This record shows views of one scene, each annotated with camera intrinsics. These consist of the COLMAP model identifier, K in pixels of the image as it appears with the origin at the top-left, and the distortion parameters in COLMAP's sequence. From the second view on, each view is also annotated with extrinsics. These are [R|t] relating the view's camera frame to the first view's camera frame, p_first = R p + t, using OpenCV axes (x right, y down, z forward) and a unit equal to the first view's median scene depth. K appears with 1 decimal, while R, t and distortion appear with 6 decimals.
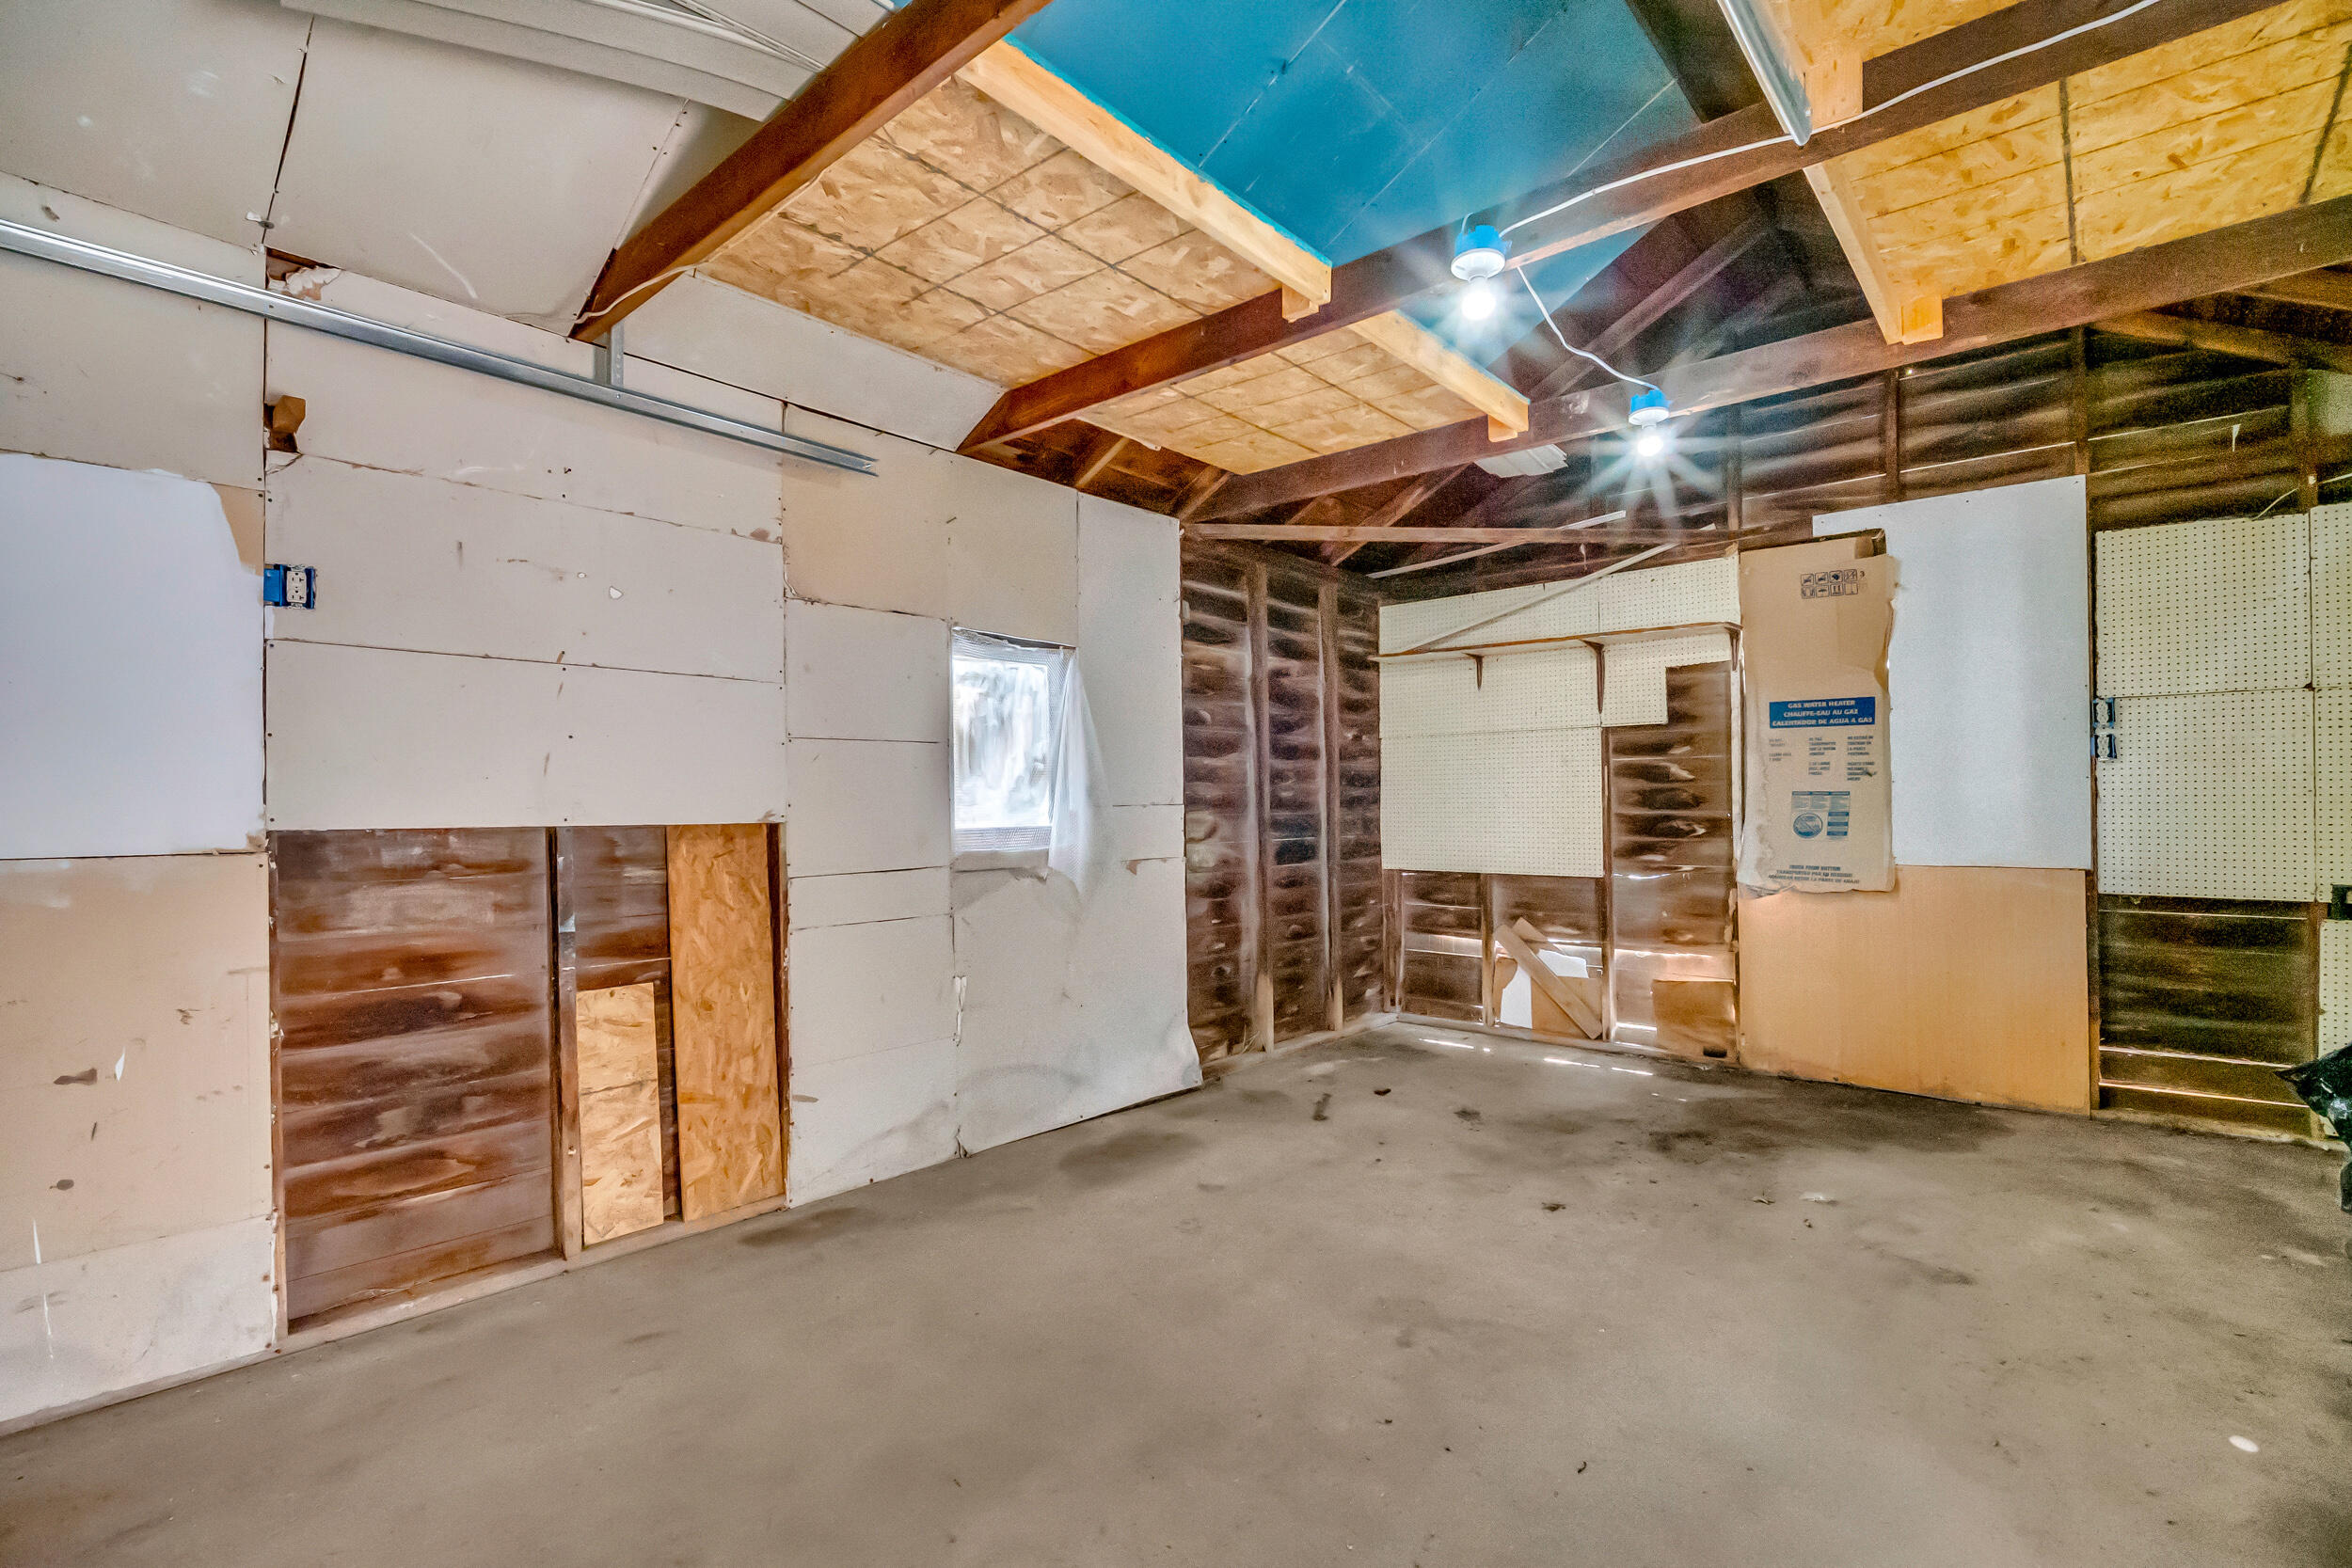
lens RADIAL K [[1074.8, 0, 1186.9], [0, 1074.8, 794.8], [0, 0, 1]] dist [-0.000340, 0.000044]
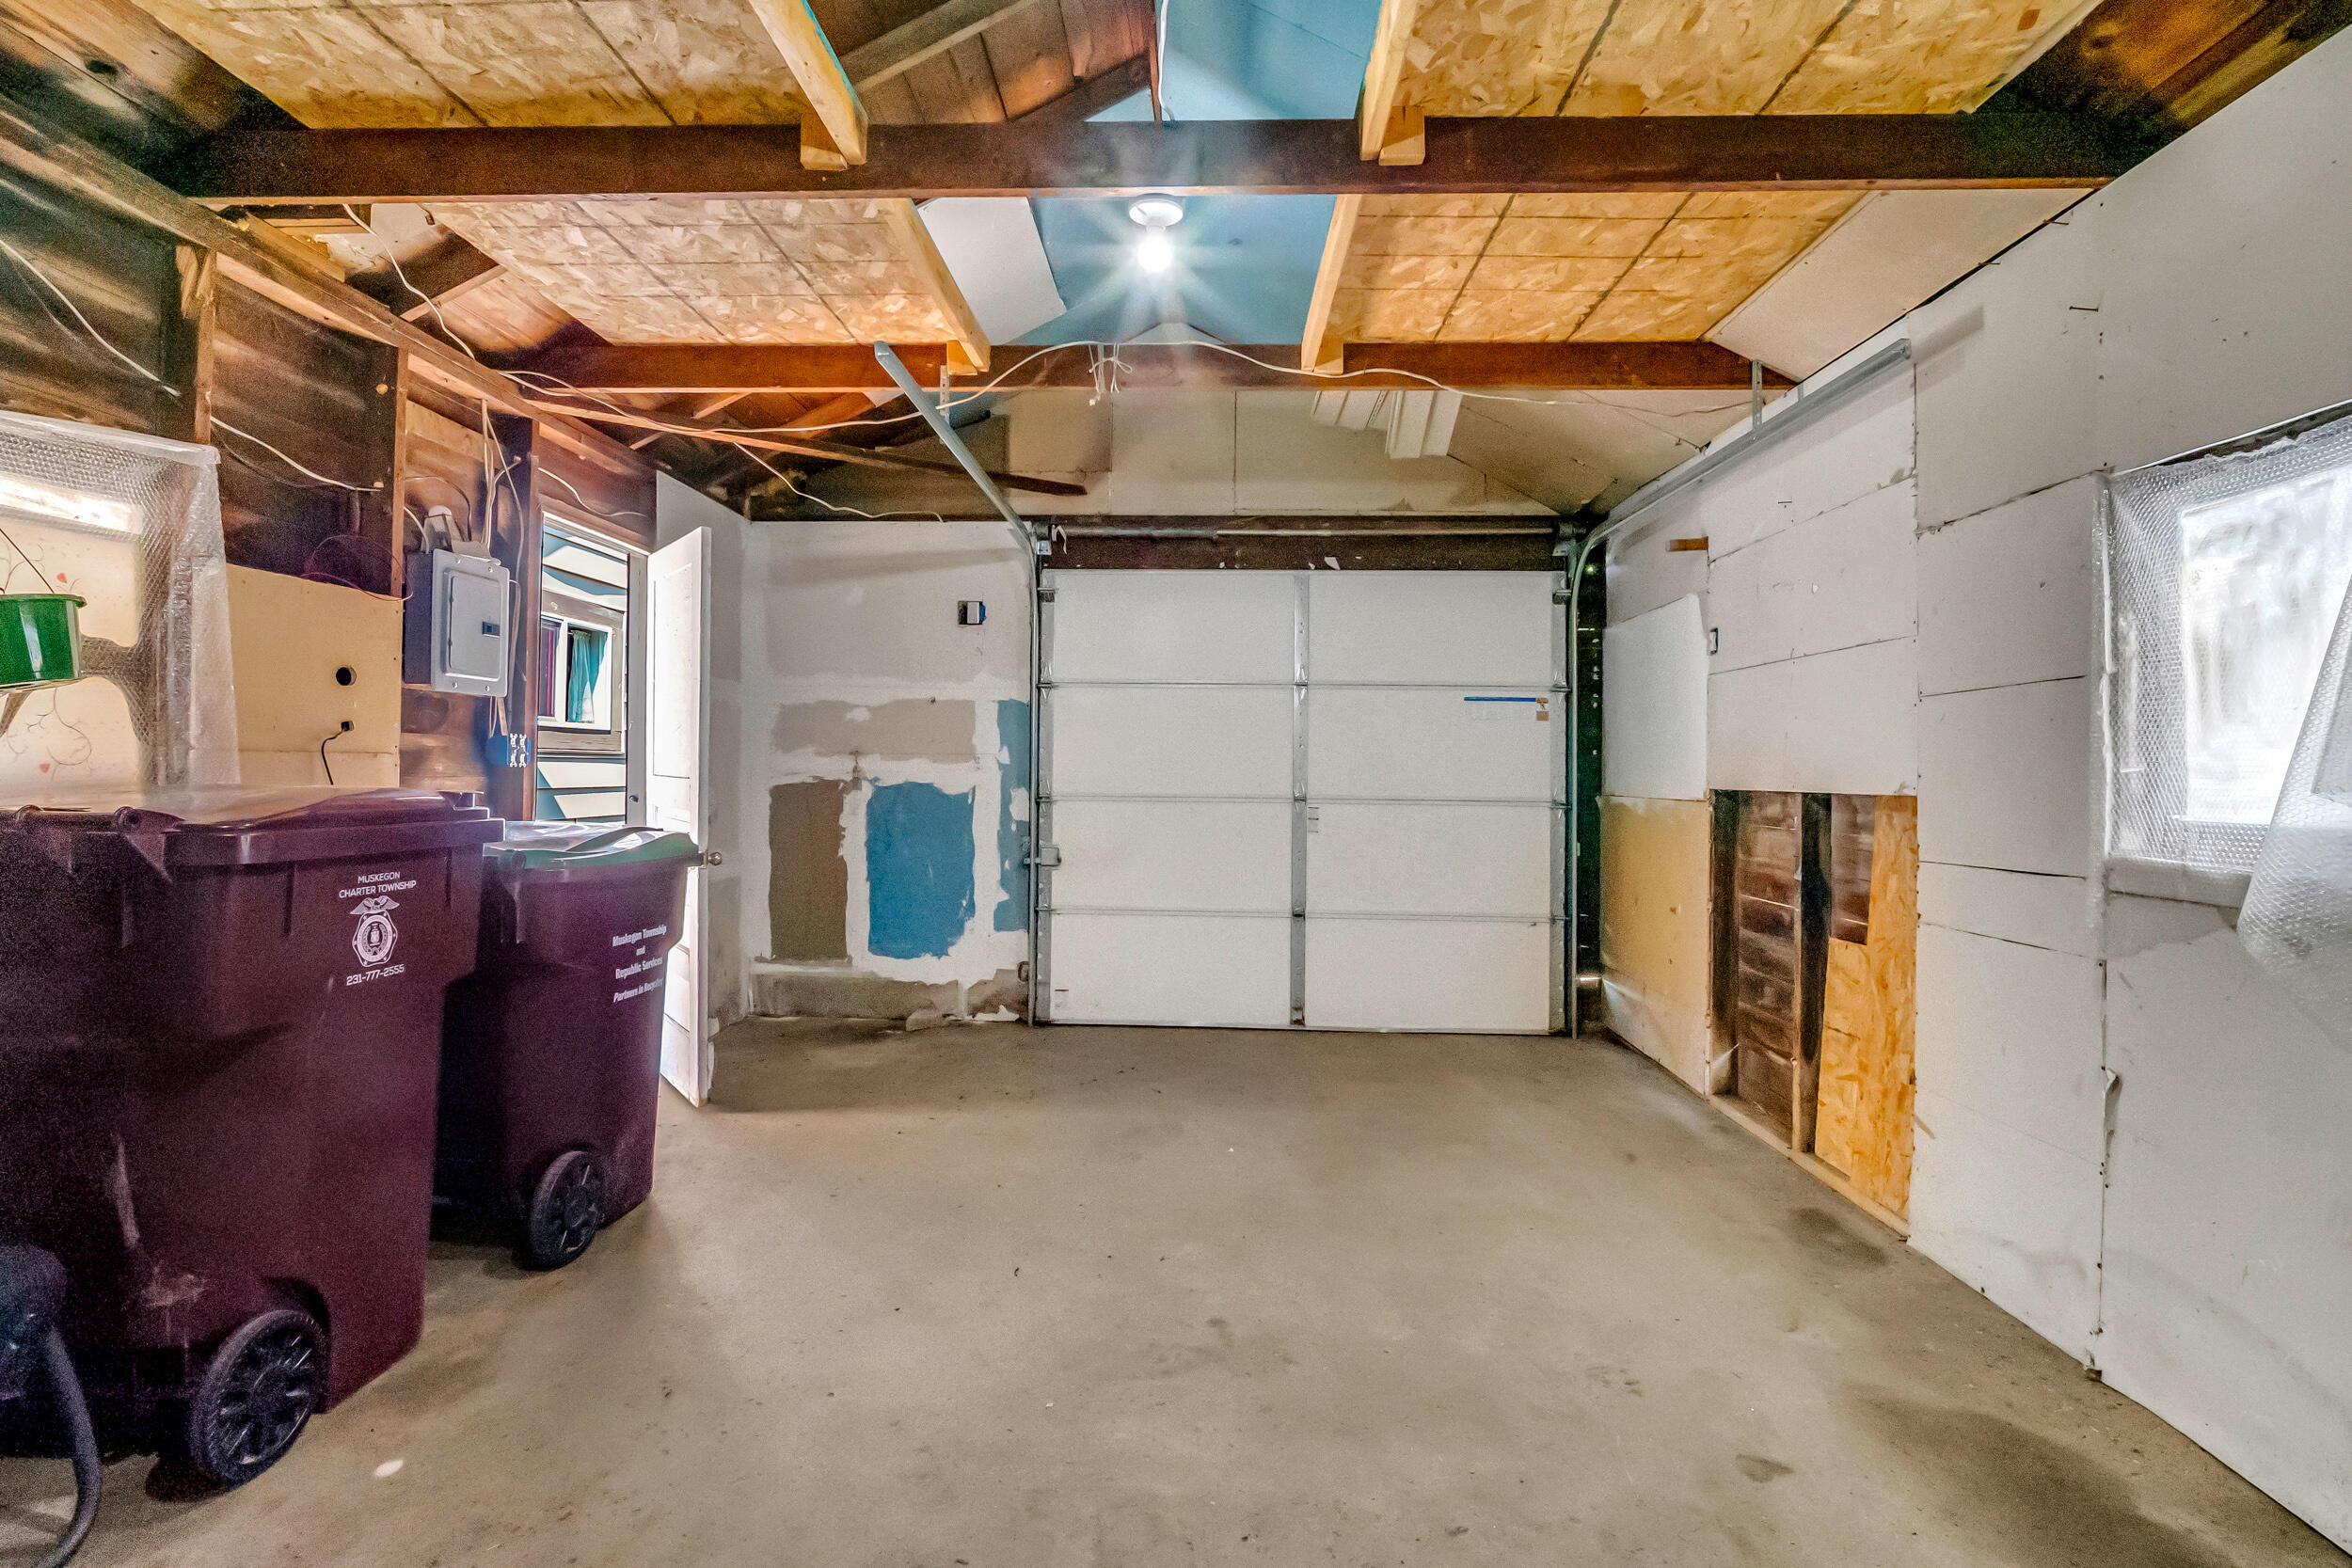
lens RADIAL K [[1067.0, 0, 1147.5], [0, 1067.0, 763.5], [0, 0, 1]] dist [-0.000149, -0.000038]
pose [[-0.785636, -0.009587, -0.618614, 0.664479], [-0.002993, 0.999927, -0.011694, 0.012169], [0.618681, -0.007336, -0.785608, 1.341561]]
